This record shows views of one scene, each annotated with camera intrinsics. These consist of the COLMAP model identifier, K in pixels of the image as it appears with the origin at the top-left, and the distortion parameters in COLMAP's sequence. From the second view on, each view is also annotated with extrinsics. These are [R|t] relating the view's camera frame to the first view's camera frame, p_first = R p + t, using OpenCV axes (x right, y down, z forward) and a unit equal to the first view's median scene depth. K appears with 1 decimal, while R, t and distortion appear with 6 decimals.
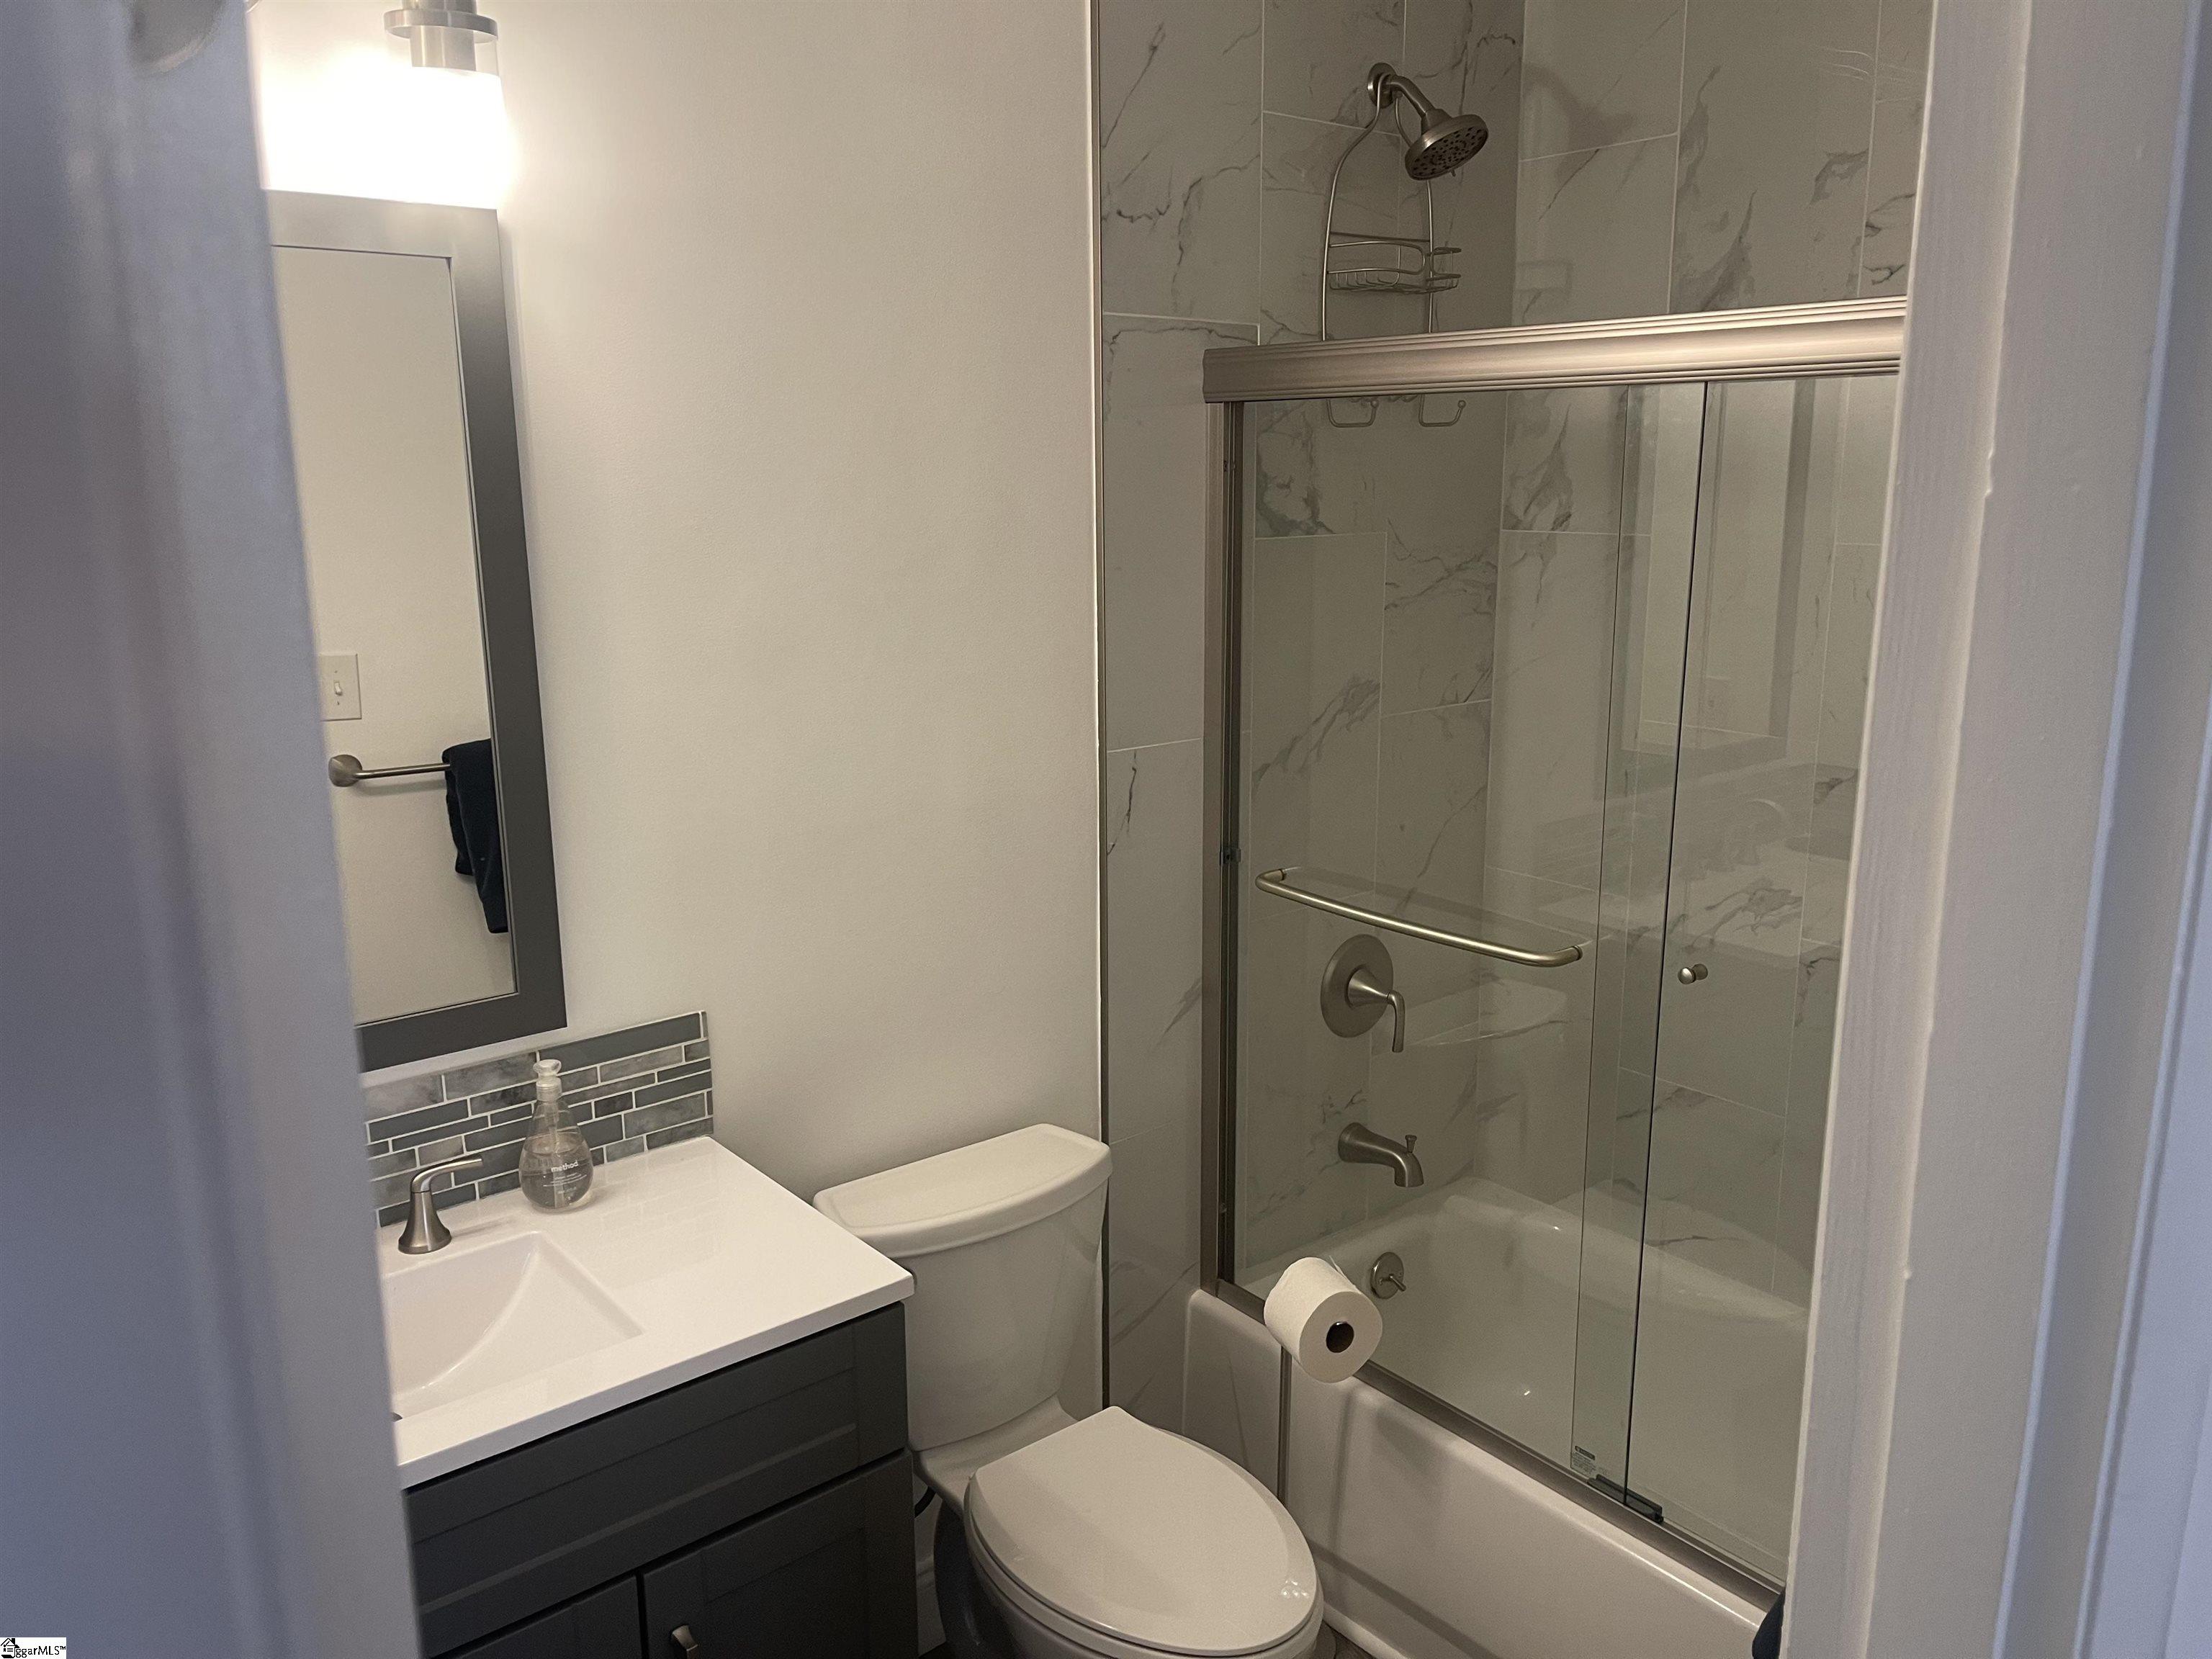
lens RADIAL K [[1675.5, 0, 1104.2], [0, 1675.5, 815.7], [0, 0, 1]] dist [0.081421, -0.101964]
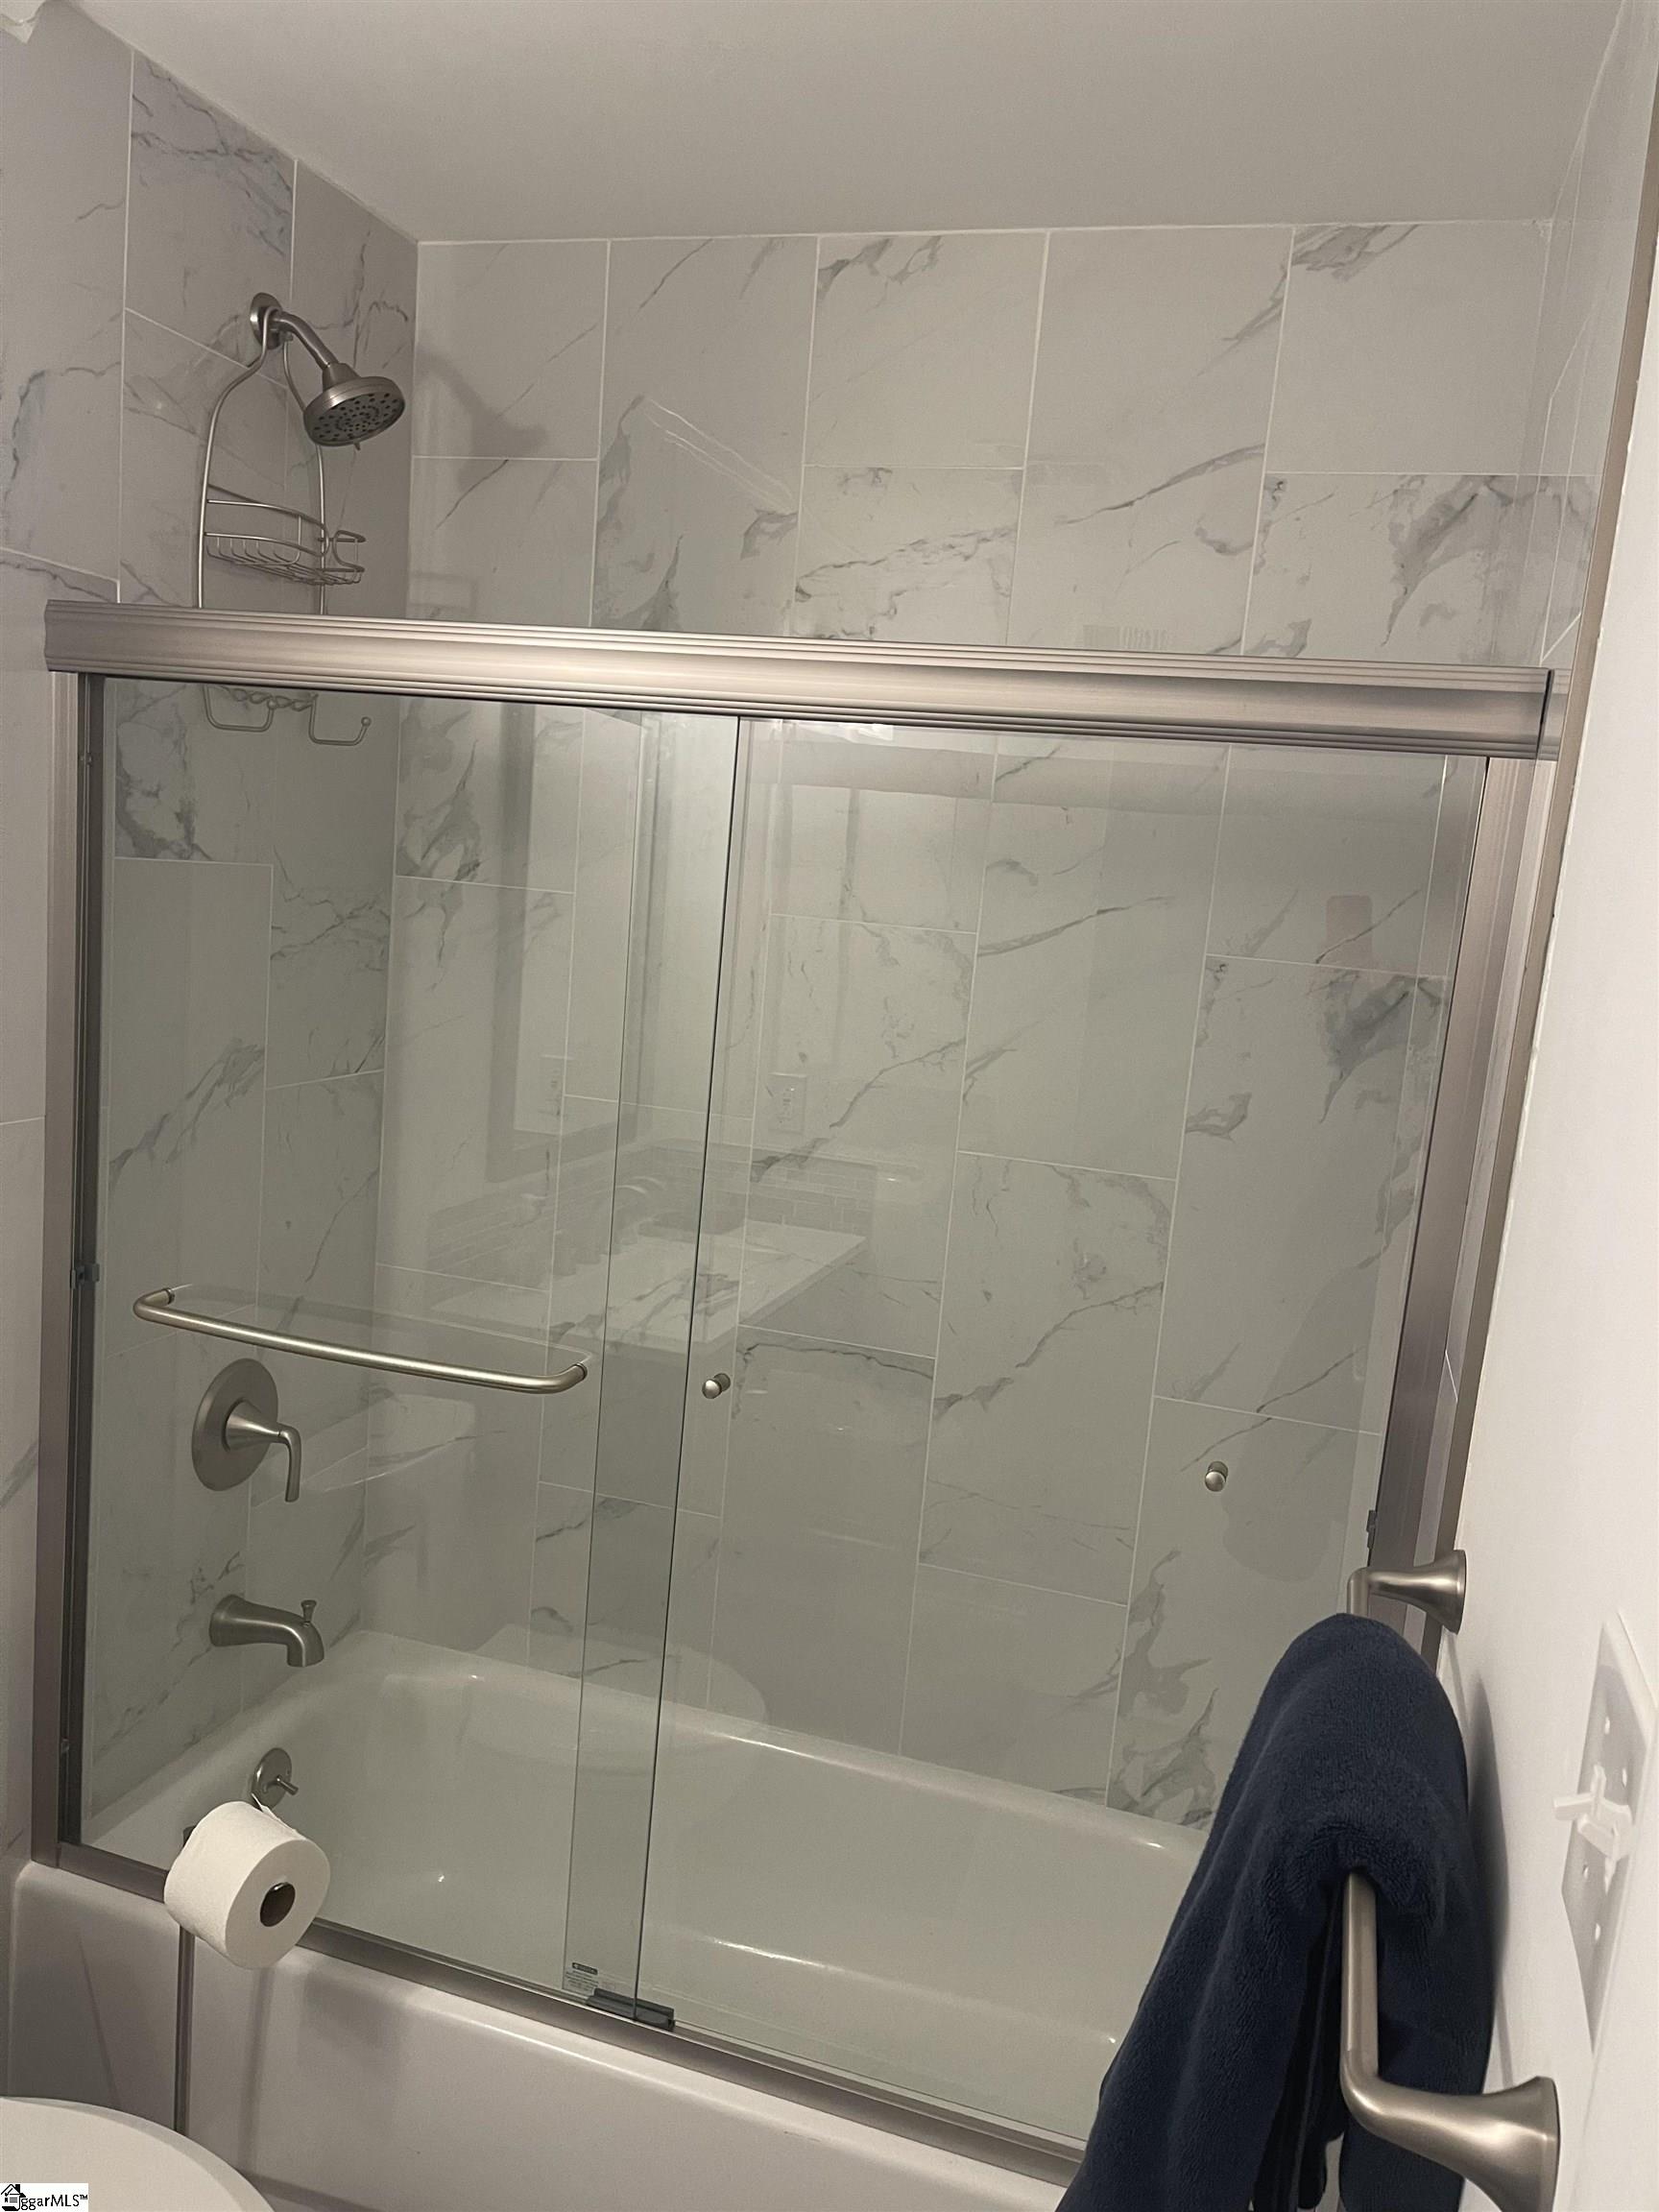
lens RADIAL K [[1675.5, 0, 826.0], [0, 1675.5, 1117.0], [0, 0, 1]] dist [0.081421, -0.101964]
pose [[0.834289, -0.005845, 0.551296, -0.065146], [0.027963, 0.999105, -0.031723, -0.012841], [-0.550618, 0.041882, 0.833706, 0.179224]]
